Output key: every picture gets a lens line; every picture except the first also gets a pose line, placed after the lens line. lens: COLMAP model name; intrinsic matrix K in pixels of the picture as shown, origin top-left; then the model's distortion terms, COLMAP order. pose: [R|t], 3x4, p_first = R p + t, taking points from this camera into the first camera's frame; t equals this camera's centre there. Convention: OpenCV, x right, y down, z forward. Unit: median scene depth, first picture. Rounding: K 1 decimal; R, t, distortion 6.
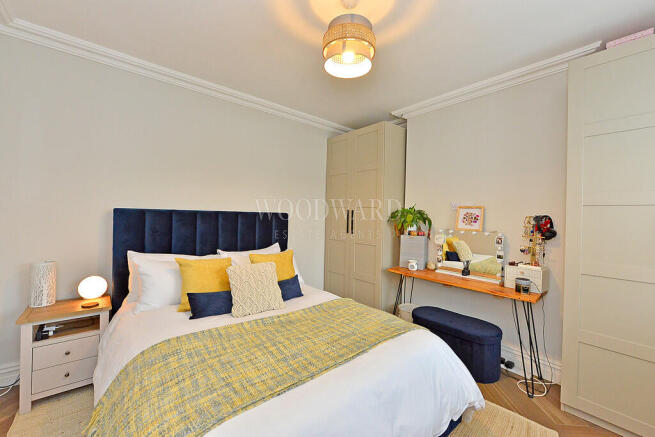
lens RADIAL K [[261.9, 0, 327.5], [0, 261.9, 218.5], [0, 0, 1]] dist [-0.003099, -0.000333]
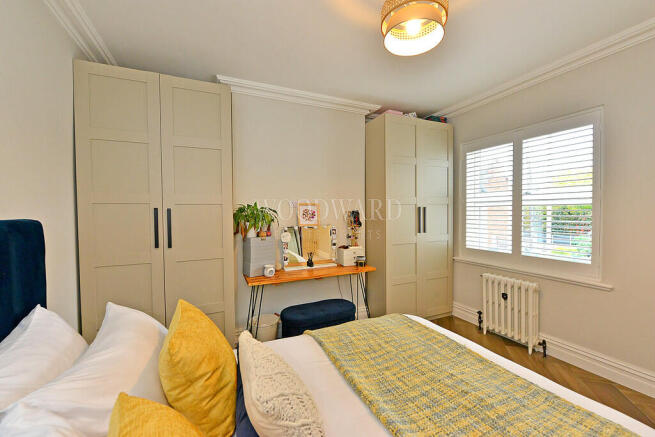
lens RADIAL K [[261.9, 0, 327.5], [0, 261.9, 218.5], [0, 0, 1]] dist [-0.003099, -0.000333]
pose [[0.252022, -0.054526, 0.966184, -0.589674], [0.025523, 0.998439, 0.049689, -0.042528], [-0.967385, 0.012138, 0.253020, 0.756459]]
